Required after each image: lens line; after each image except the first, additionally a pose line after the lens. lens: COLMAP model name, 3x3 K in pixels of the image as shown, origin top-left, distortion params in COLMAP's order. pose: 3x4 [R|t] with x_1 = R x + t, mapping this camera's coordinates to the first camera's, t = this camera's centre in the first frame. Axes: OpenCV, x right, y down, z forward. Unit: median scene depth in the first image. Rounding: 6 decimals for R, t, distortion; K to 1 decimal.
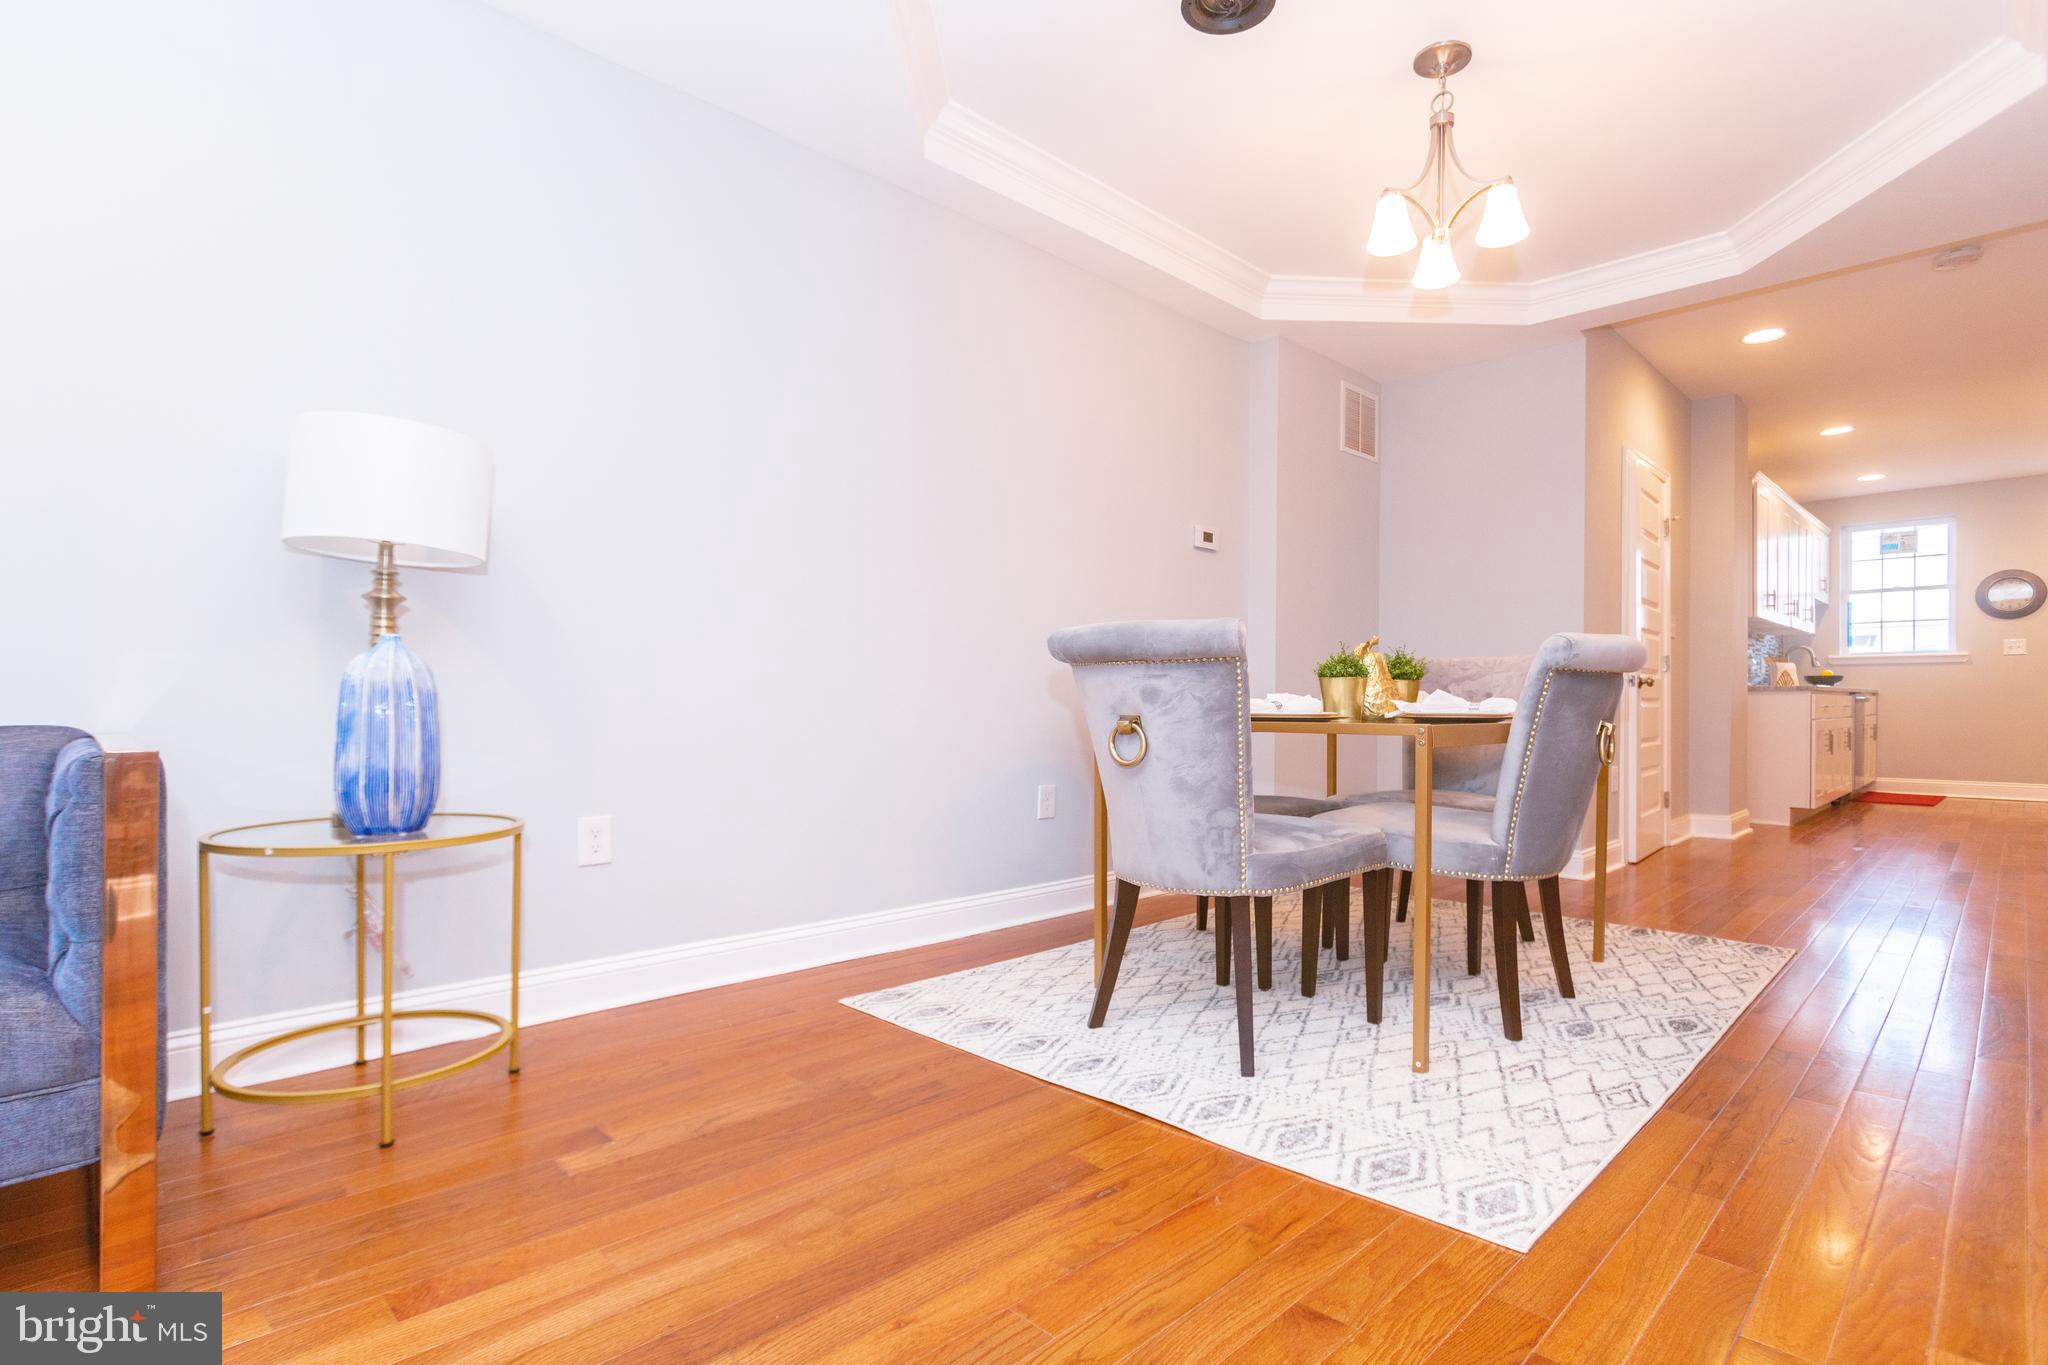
lens RADIAL K [[792.5, 0, 1012.4], [0, 792.5, 696.8], [0, 0, 1]] dist [-0.006798, 0.000261]
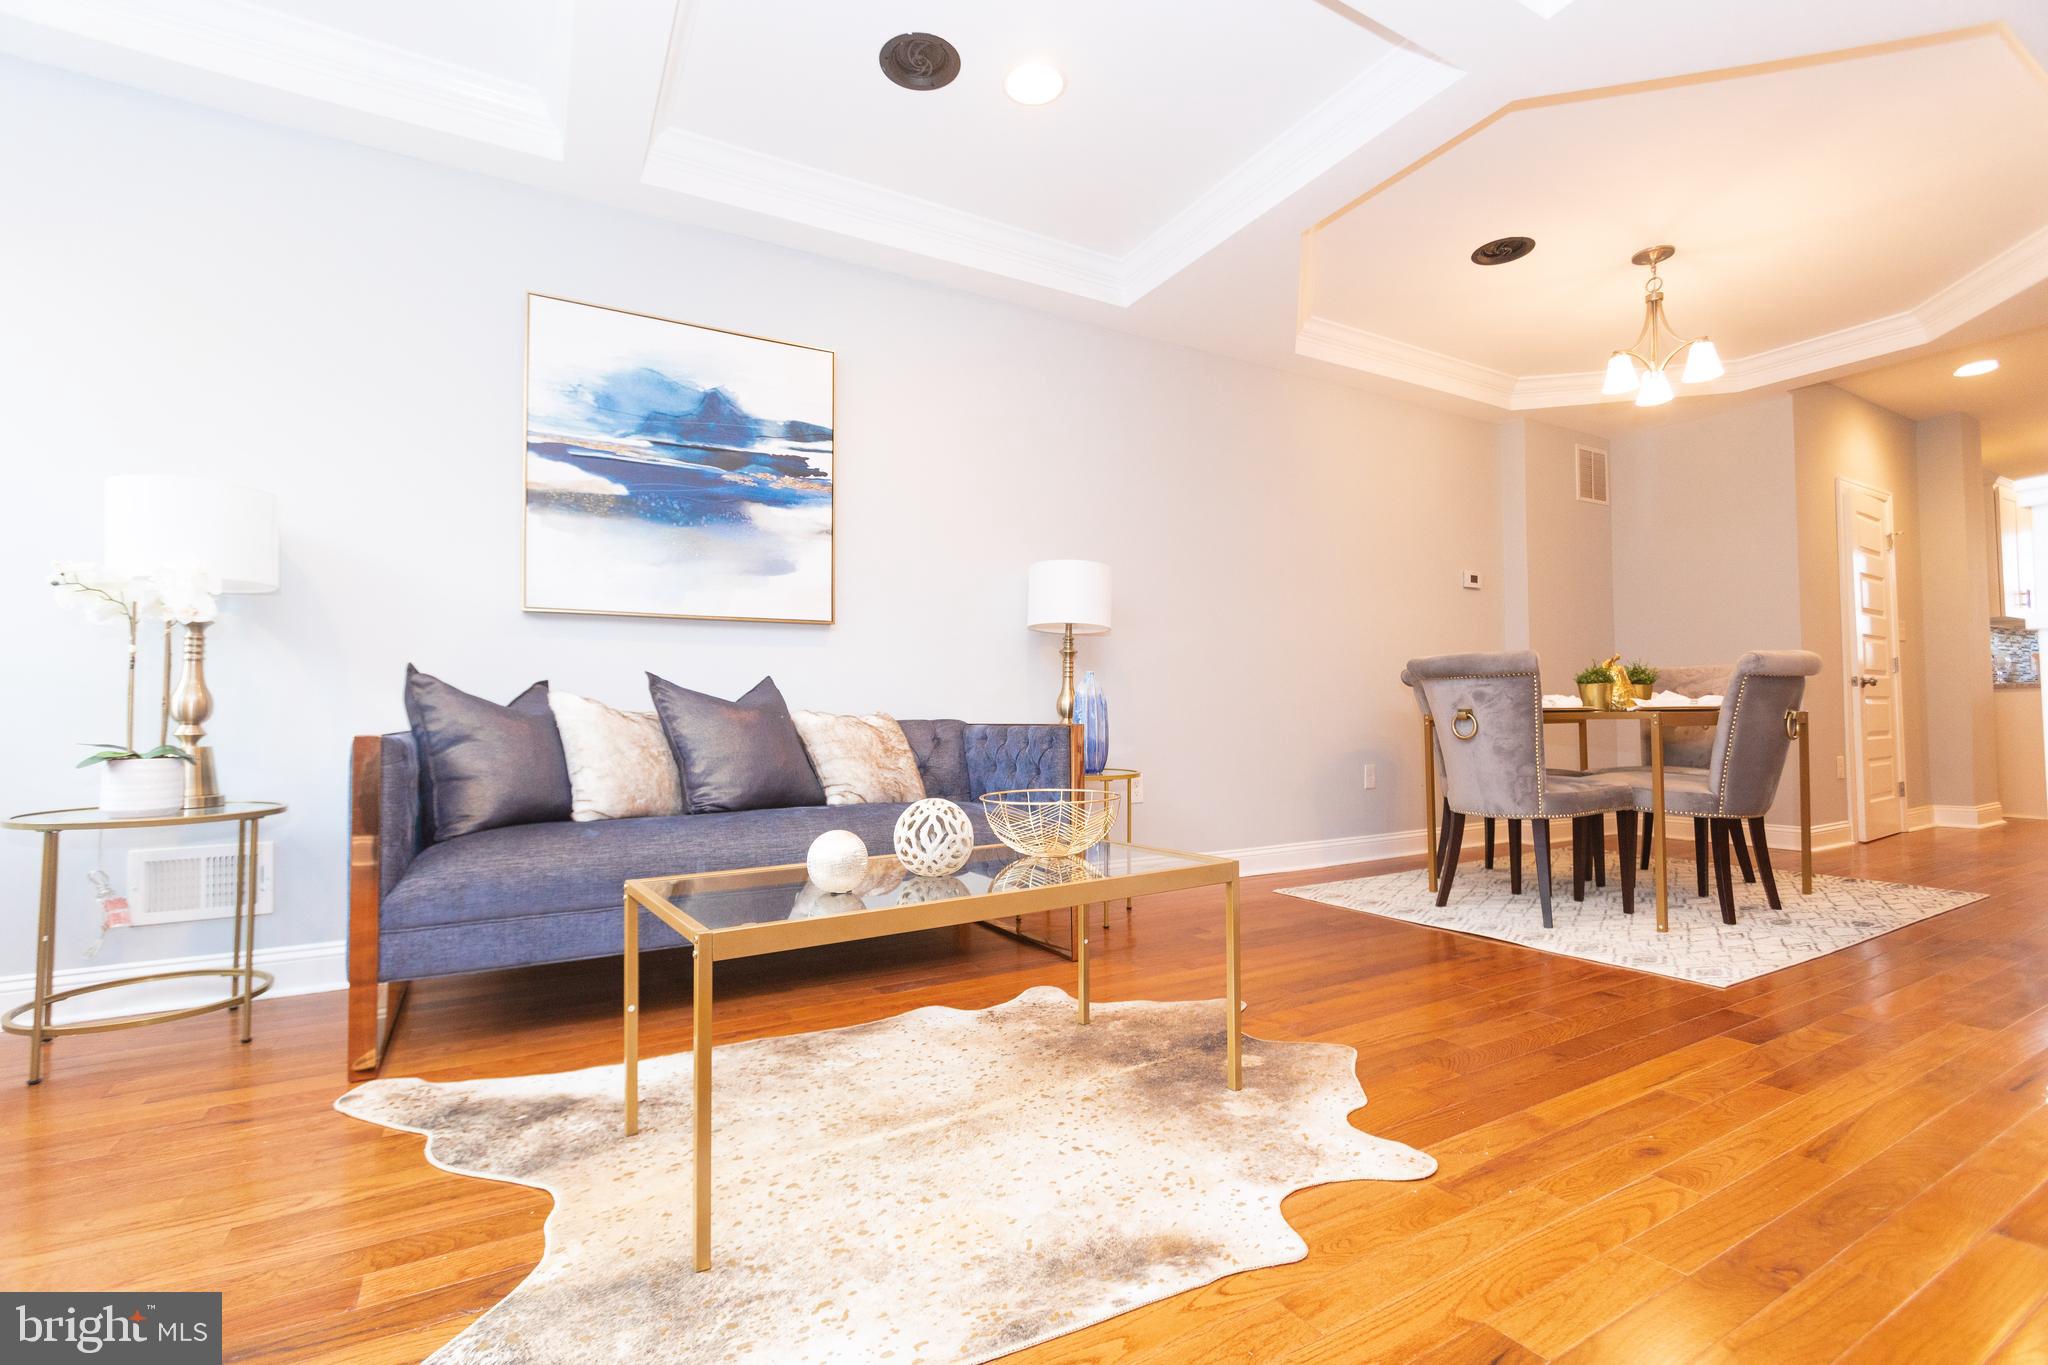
lens RADIAL K [[907.4, 0, 1022.3], [0, 907.4, 689.8], [0, 0, 1]] dist [-0.019802, 0.010487]
pose [[0.990635, -0.021015, -0.134909, -0.397059], [0.016961, 0.999372, -0.031126, 0.020606], [0.135478, 0.028547, 0.990369, -0.772255]]
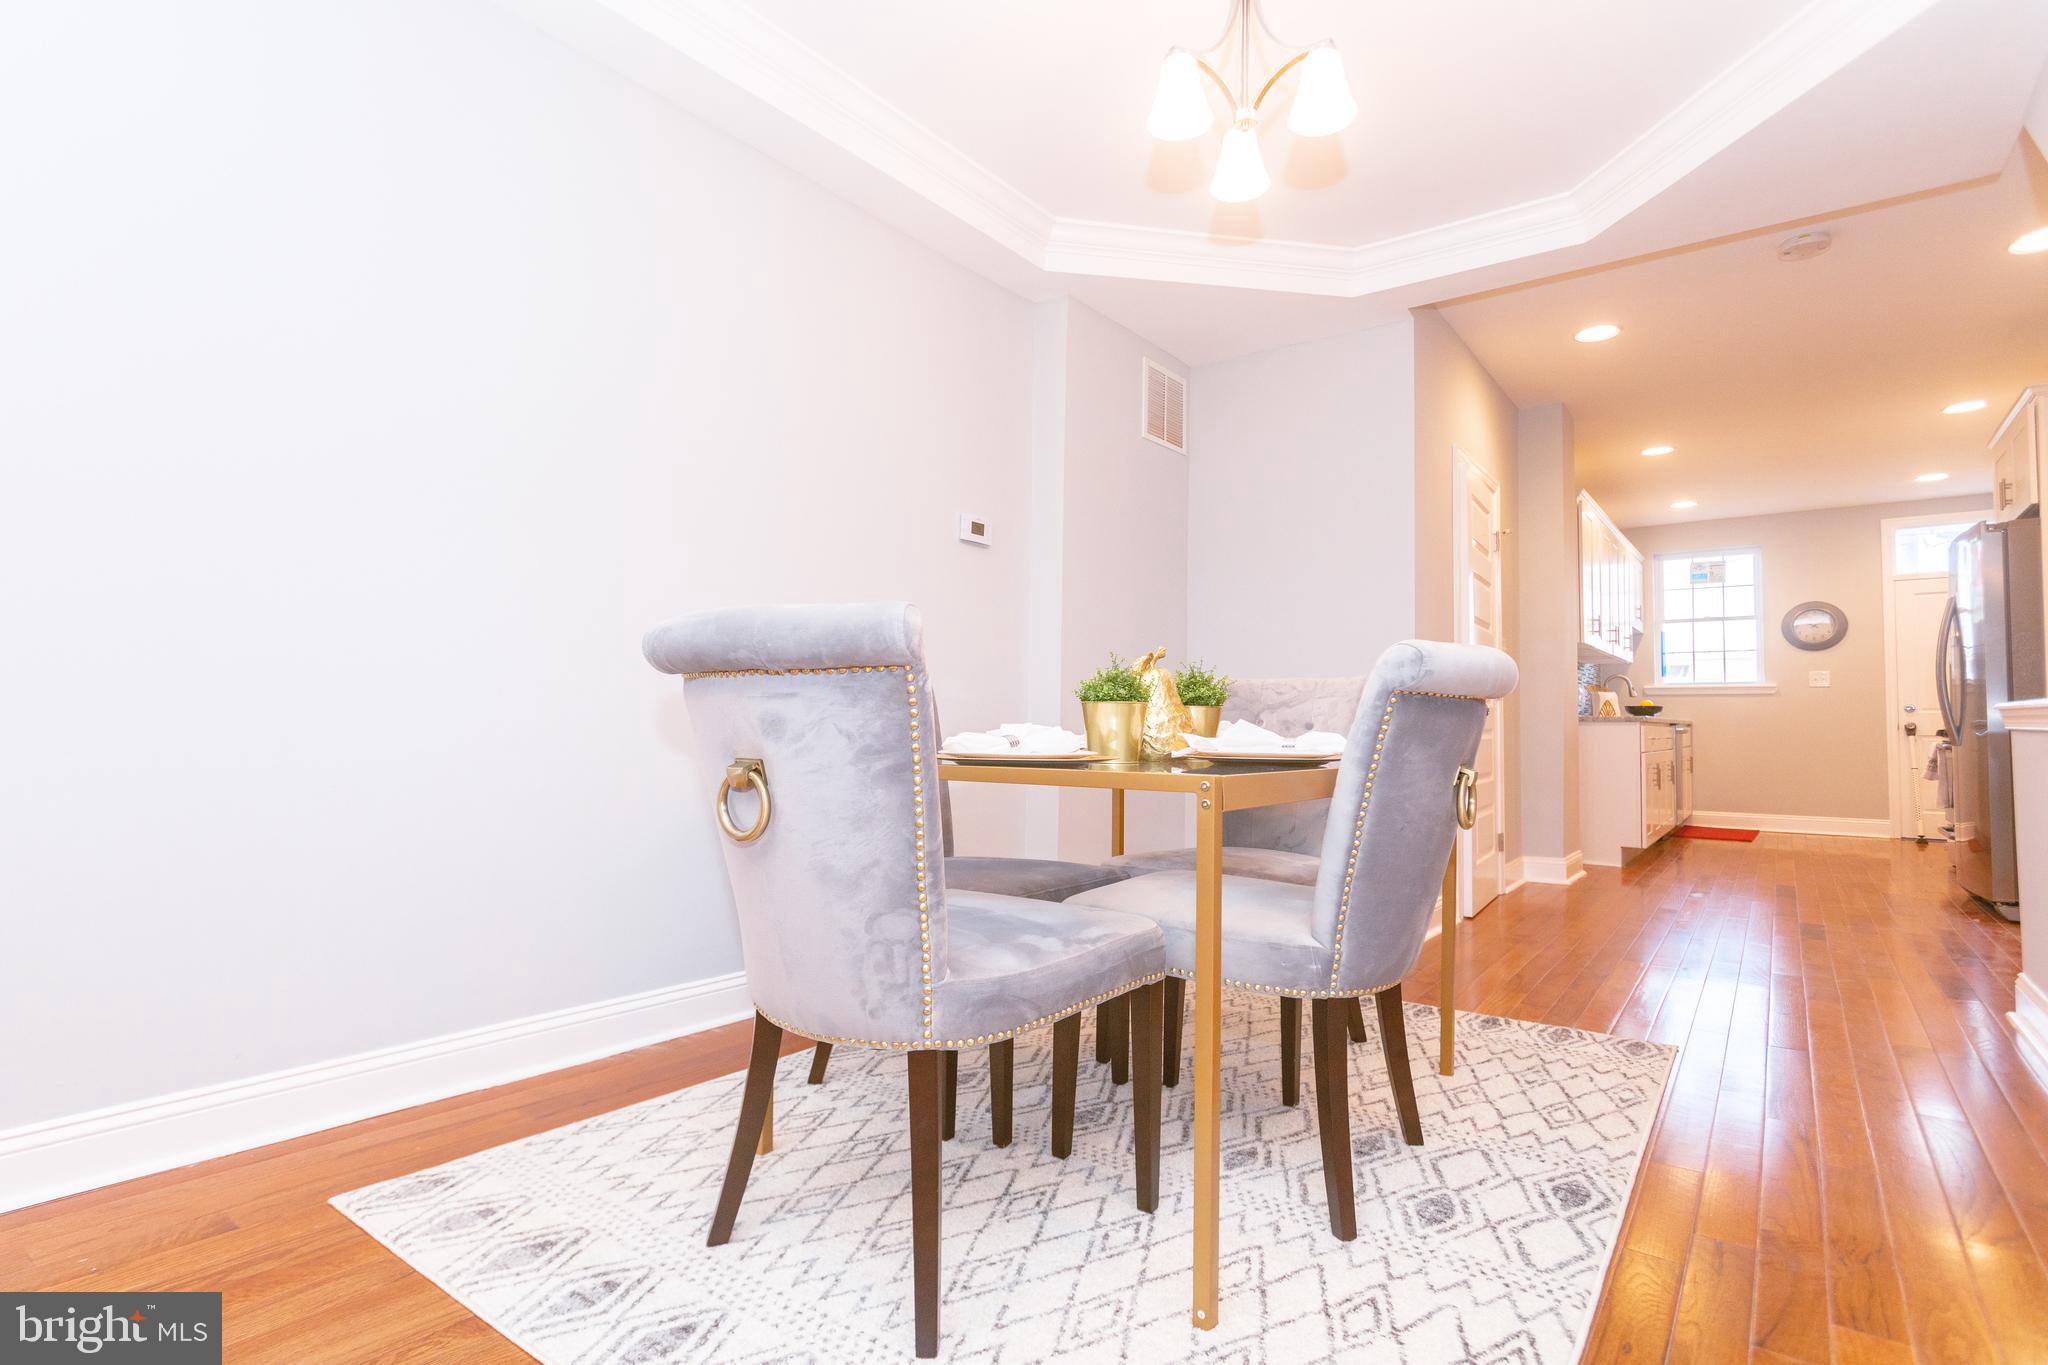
lens RADIAL K [[789.0, 0, 912.8], [0, 789.0, 697.4], [0, 0, 1]] dist [-0.006506, -0.000018]
pose [[0.997218, 0.011319, 0.073674, 0.179588], [-0.009294, 0.999571, -0.027781, -0.006500], [-0.073957, 0.027019, 0.996895, 0.292495]]
